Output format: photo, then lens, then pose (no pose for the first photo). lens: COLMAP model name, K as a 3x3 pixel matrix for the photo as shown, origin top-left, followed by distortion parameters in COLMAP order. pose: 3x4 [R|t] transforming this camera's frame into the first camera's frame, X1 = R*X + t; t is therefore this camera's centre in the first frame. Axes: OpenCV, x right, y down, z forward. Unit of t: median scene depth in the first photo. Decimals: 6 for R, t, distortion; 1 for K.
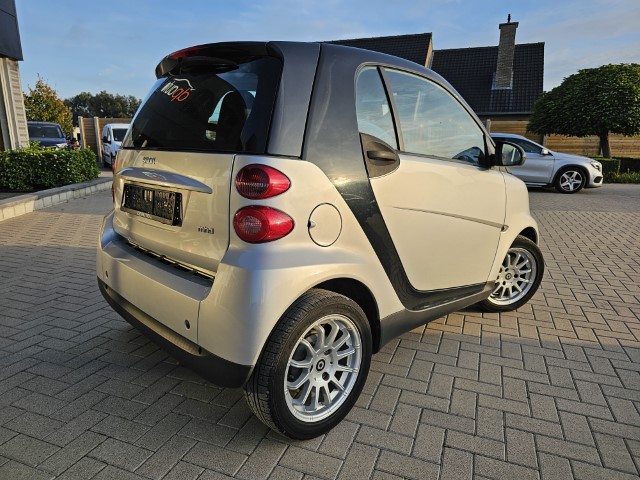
lens RADIAL K [[431.2, 0, 332.8], [0, 431.2, 245.4], [0, 0, 1]] dist [0.039440, -0.017871]
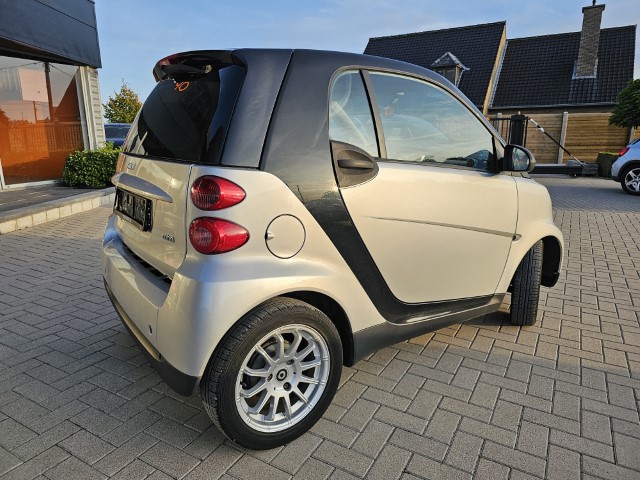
lens RADIAL K [[431.2, 0, 323.9], [0, 431.2, 242.0], [0, 0, 1]] dist [0.039440, -0.017871]
pose [[0.987250, 0.028316, -0.156641, 0.189300], [-0.028172, 0.999598, 0.003137, -0.031869], [0.156667, 0.001316, 0.987651, 0.029125]]
